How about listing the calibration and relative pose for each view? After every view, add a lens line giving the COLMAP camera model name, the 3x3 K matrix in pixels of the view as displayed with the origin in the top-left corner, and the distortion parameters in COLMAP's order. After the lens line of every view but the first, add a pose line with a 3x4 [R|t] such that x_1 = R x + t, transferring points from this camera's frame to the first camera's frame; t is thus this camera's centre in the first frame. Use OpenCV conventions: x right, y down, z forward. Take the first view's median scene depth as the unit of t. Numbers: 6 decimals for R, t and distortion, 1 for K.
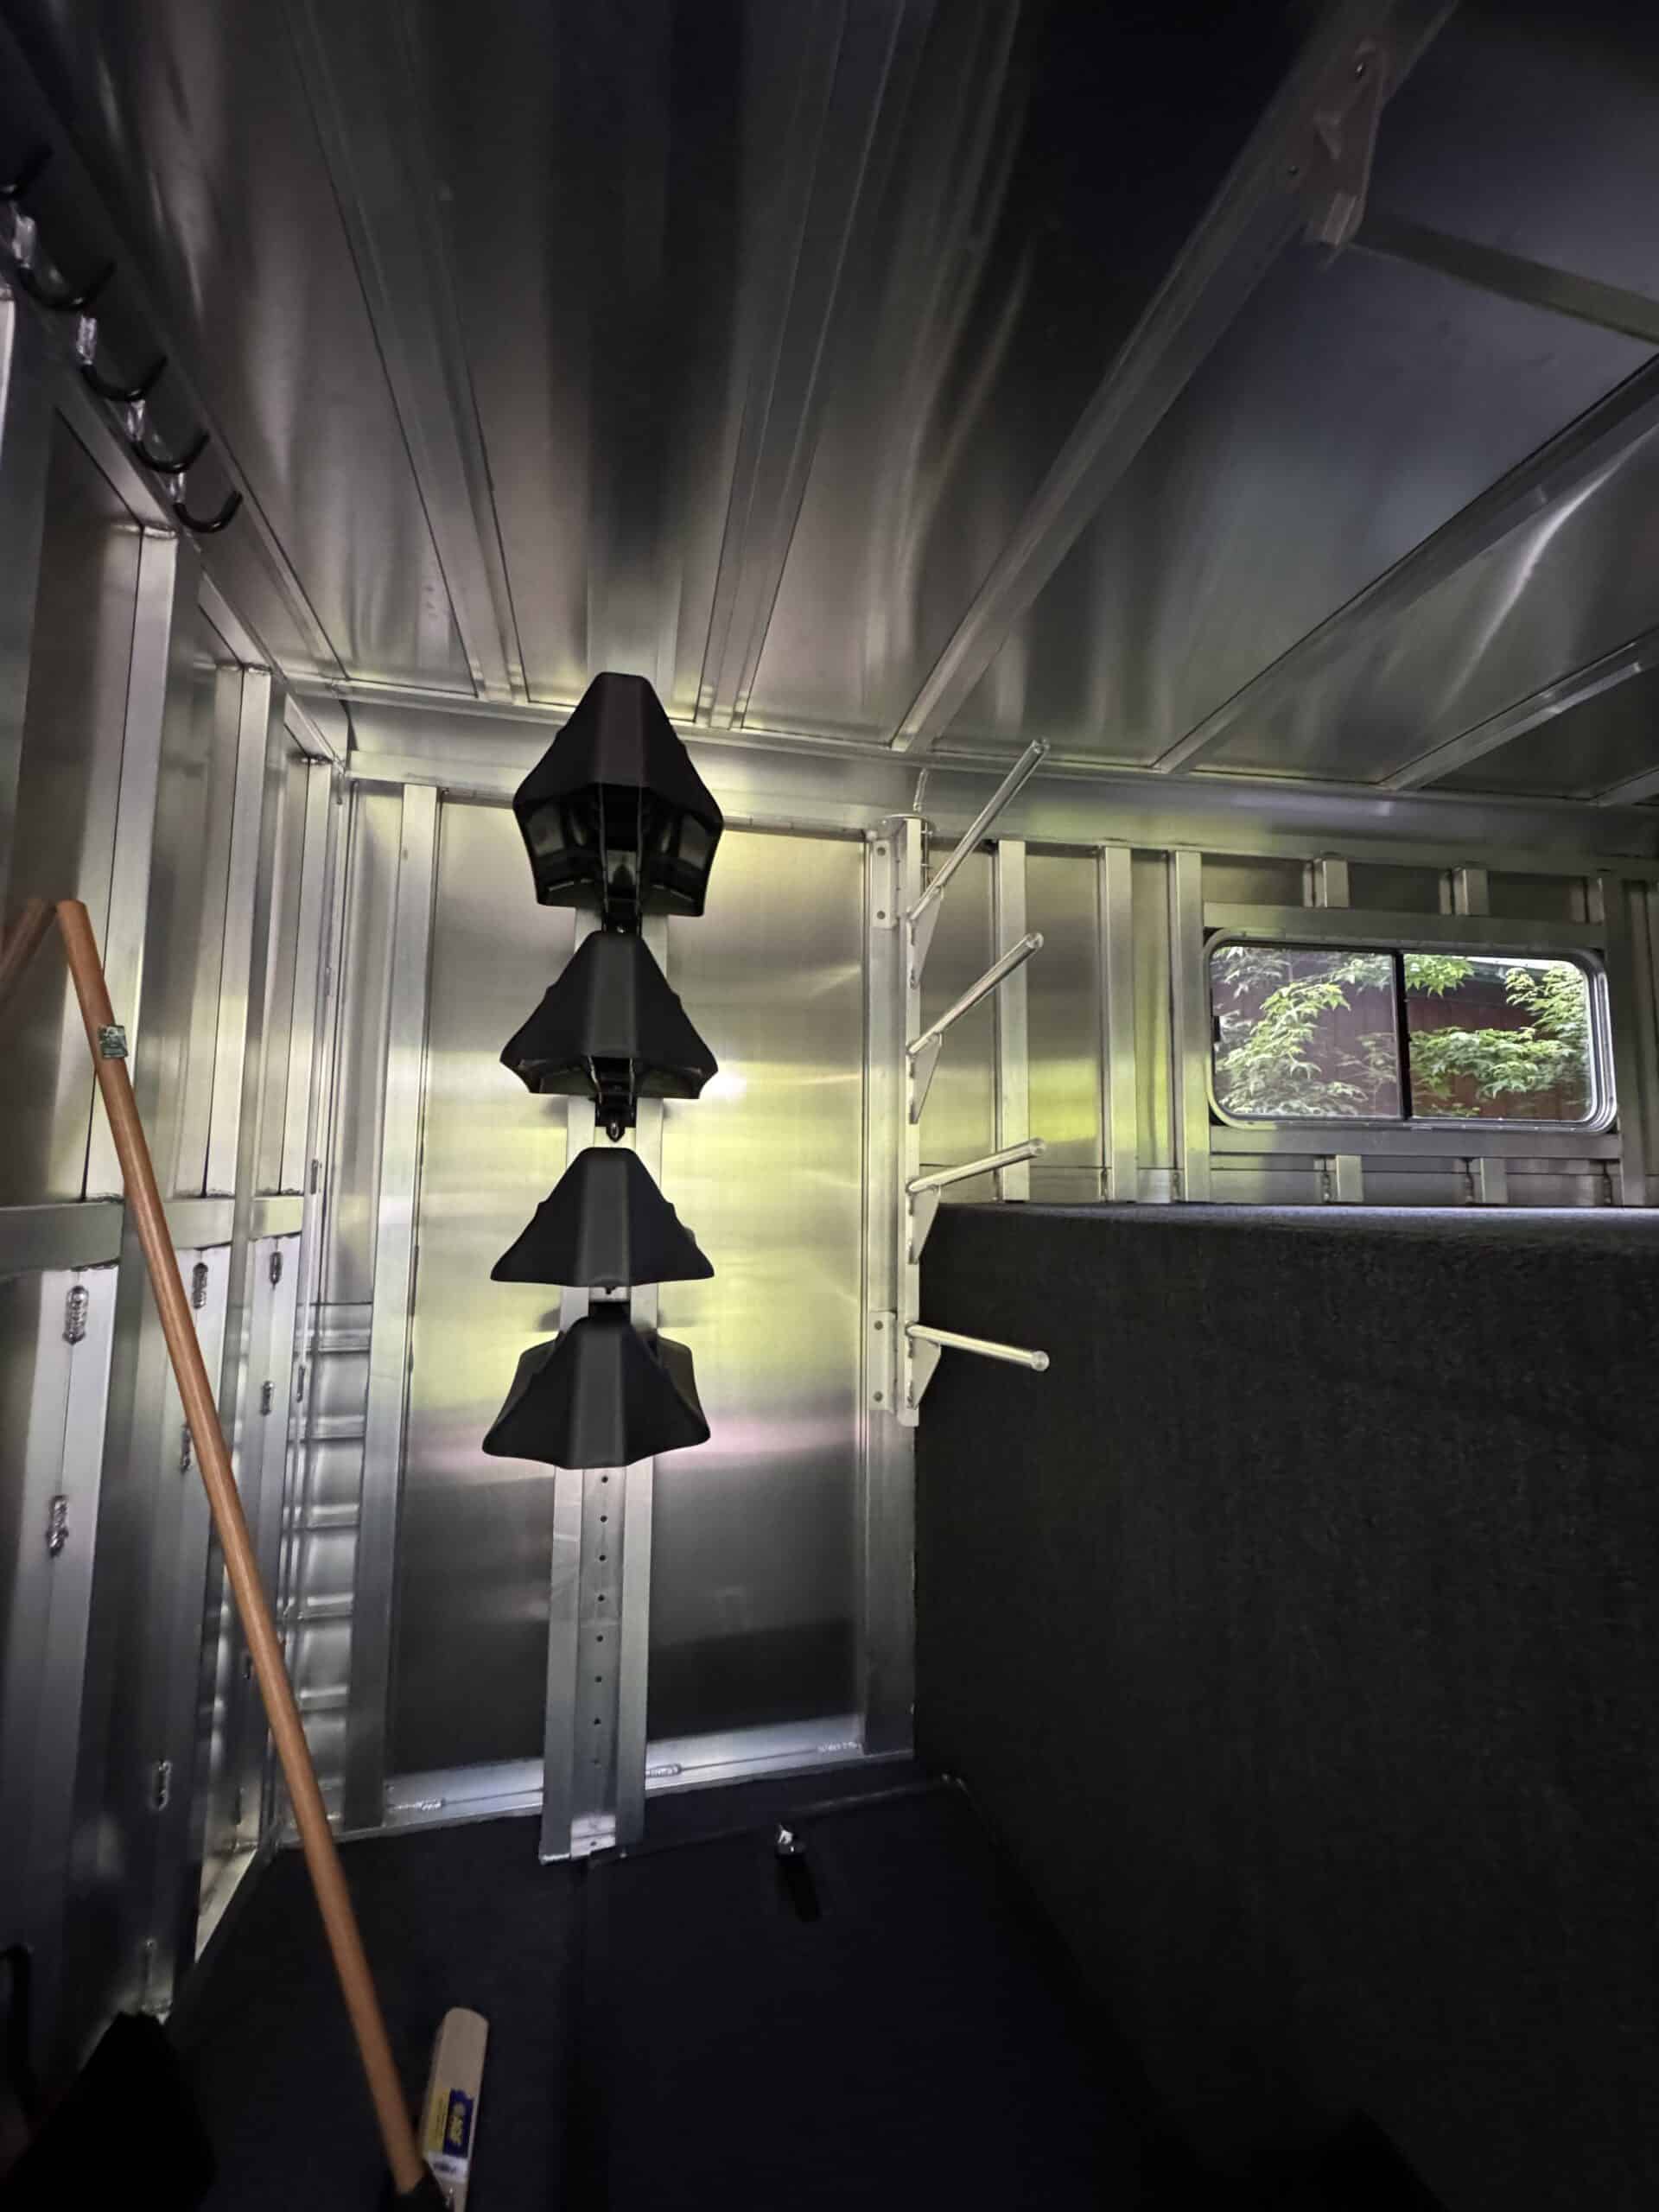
lens RADIAL K [[883.2, 0, 829.5], [0, 883.2, 1106.0], [0, 0, 1]] dist [-0.005235, 0.000423]
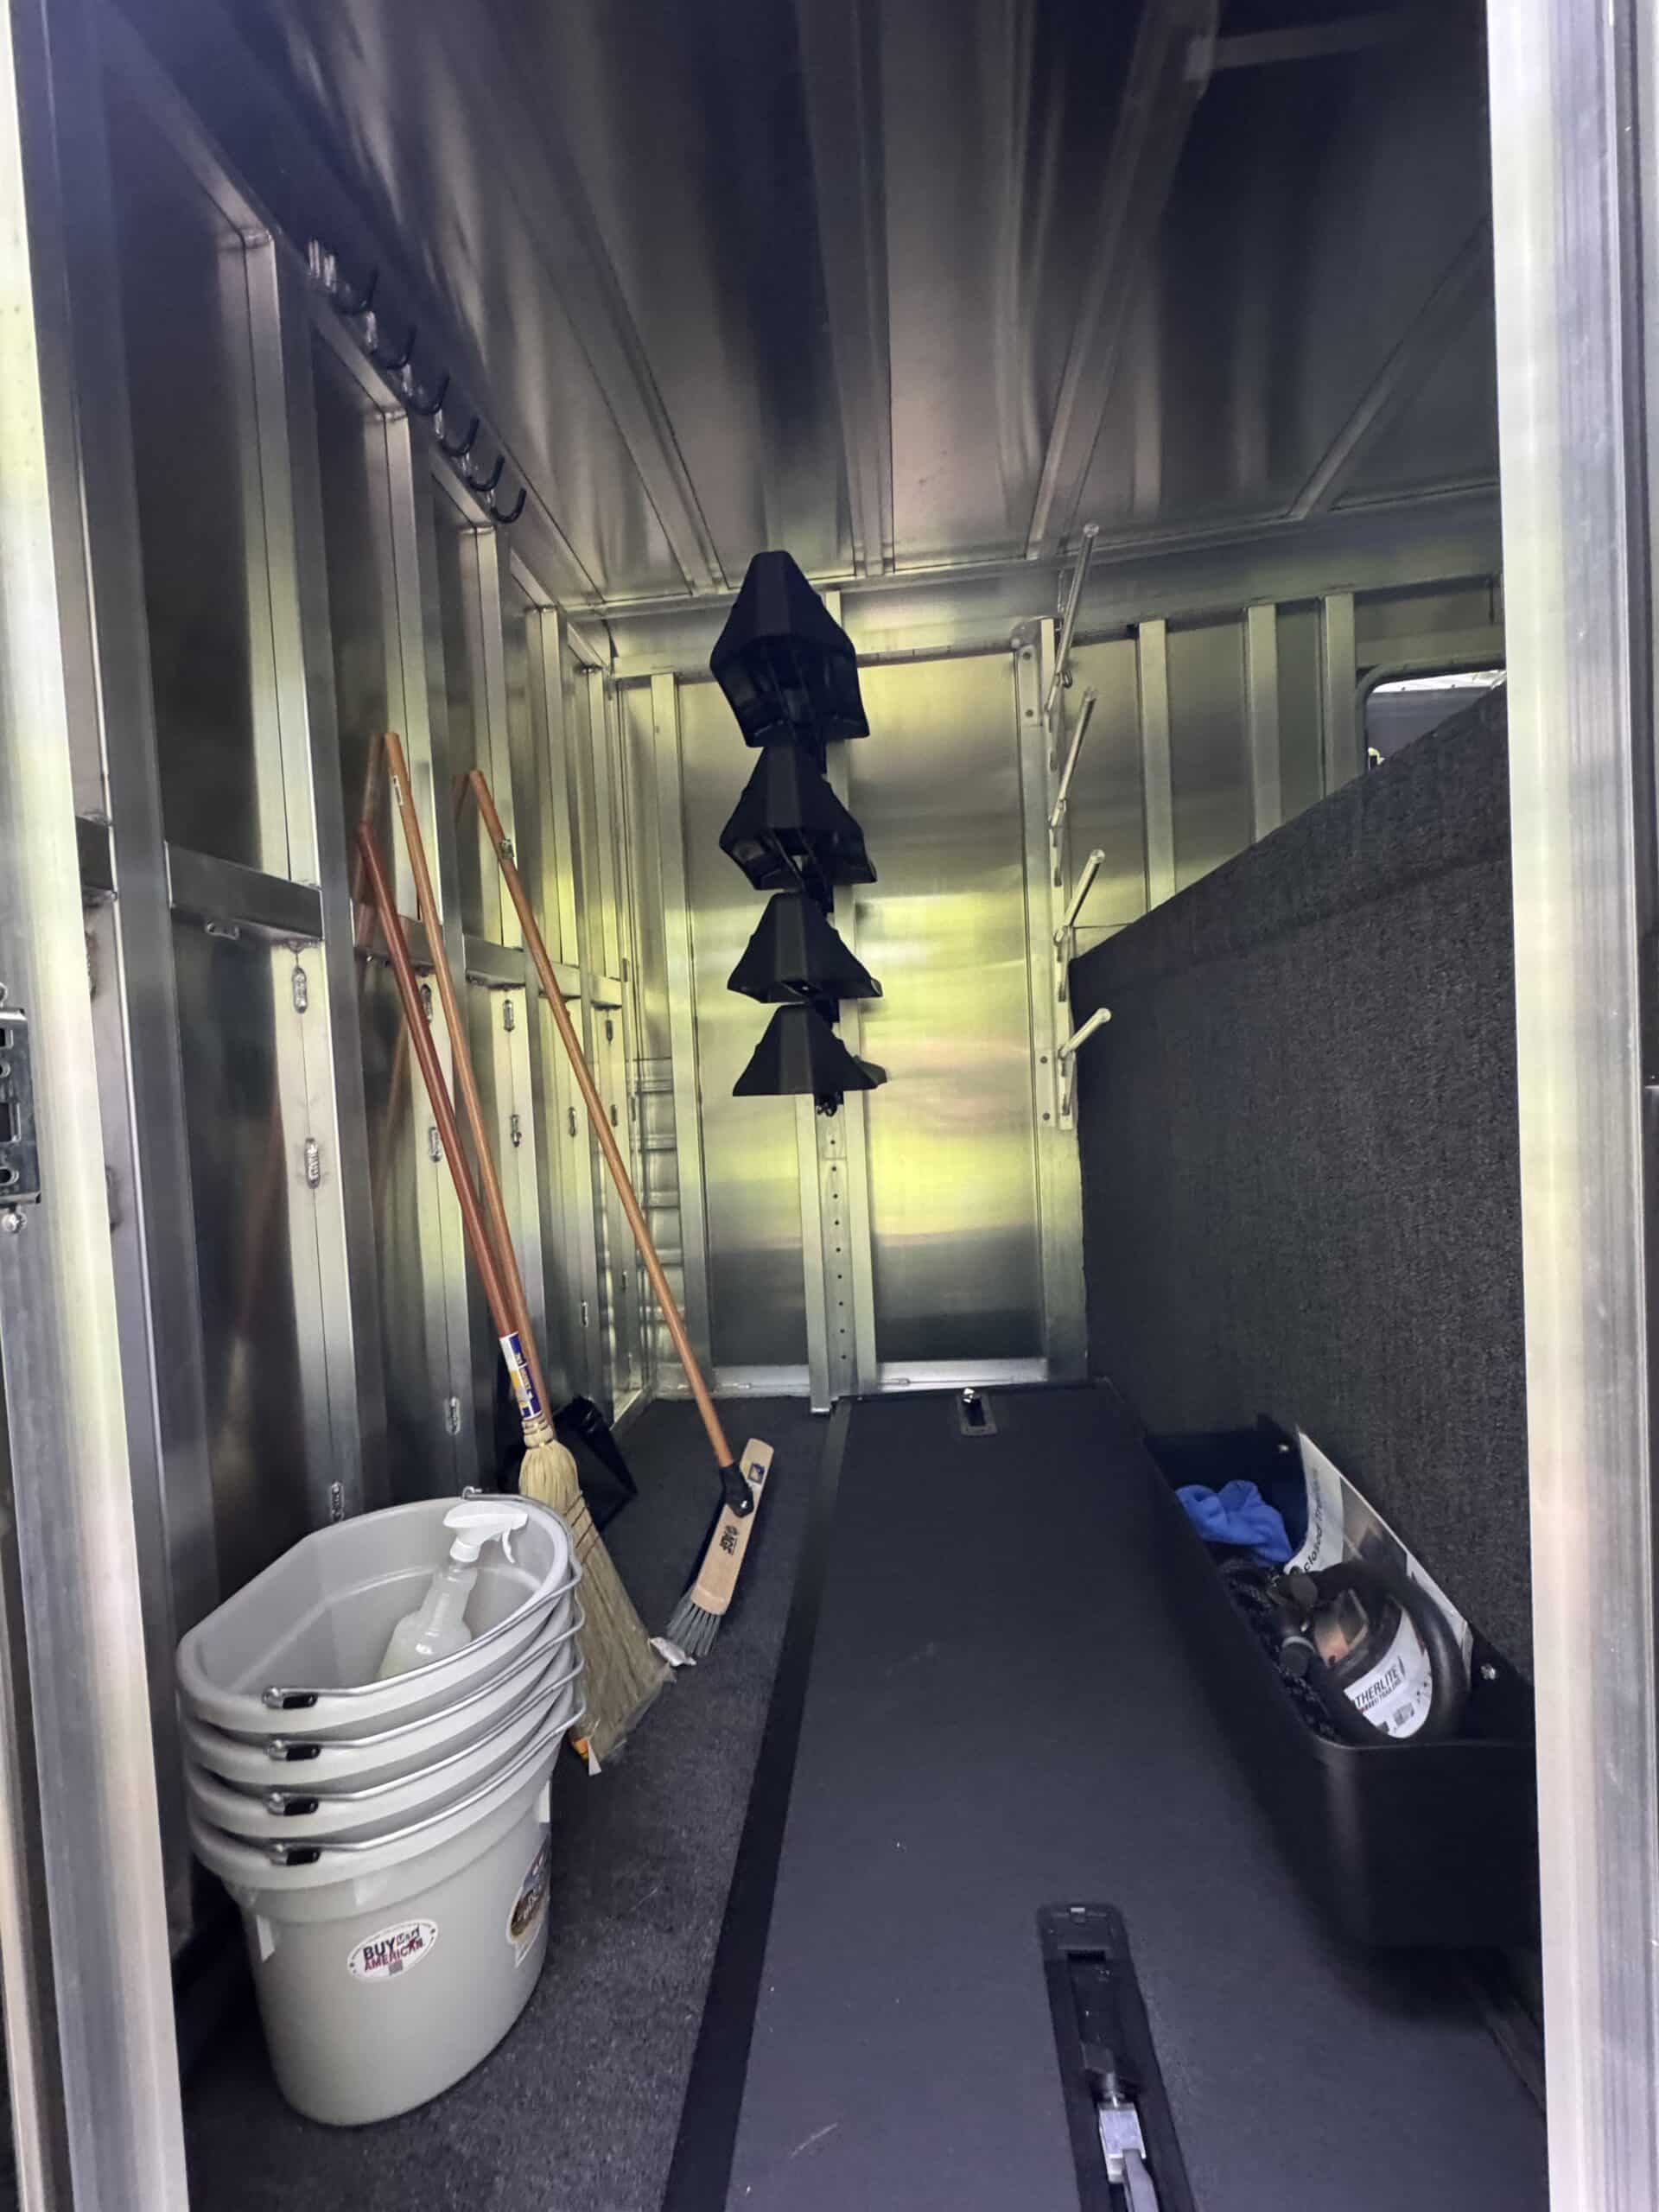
lens RADIAL K [[883.2, 0, 829.5], [0, 883.2, 1106.0], [0, 0, 1]] dist [-0.005235, 0.000423]
pose [[0.947169, -0.047963, -0.317128, 0.180514], [0.090268, 0.988652, 0.120077, 0.155155], [0.307770, -0.142360, 0.940750, -0.290759]]
